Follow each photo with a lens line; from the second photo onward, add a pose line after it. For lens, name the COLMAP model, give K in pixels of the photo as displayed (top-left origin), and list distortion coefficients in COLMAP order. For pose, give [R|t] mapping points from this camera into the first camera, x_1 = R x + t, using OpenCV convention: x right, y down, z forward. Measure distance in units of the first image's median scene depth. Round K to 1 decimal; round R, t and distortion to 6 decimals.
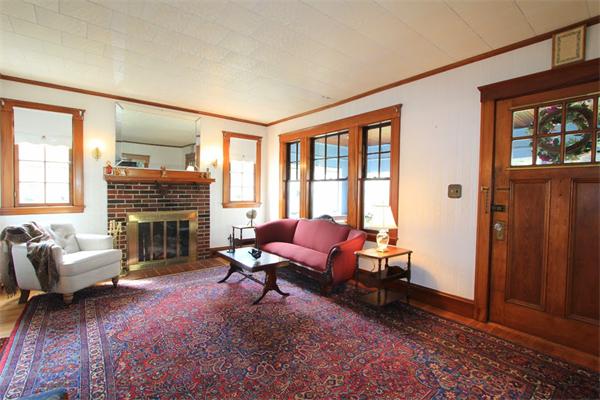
lens RADIAL K [[290.2, 0, 300.0], [0, 290.2, 200.0], [0, 0, 1]] dist [0.000531, 0.000059]
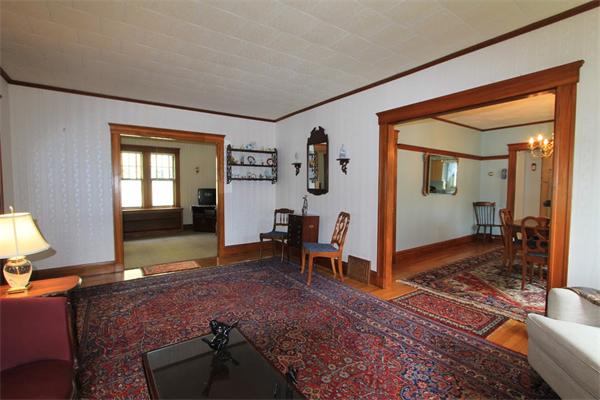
lens RADIAL K [[290.2, 0, 300.0], [0, 290.2, 200.0], [0, 0, 1]] dist [0.000531, 0.000059]
pose [[-0.998366, -0.013848, 0.055441, -0.338512], [-0.008781, 0.995846, 0.090629, -0.076598], [-0.056465, 0.089994, -0.994340, 1.631401]]
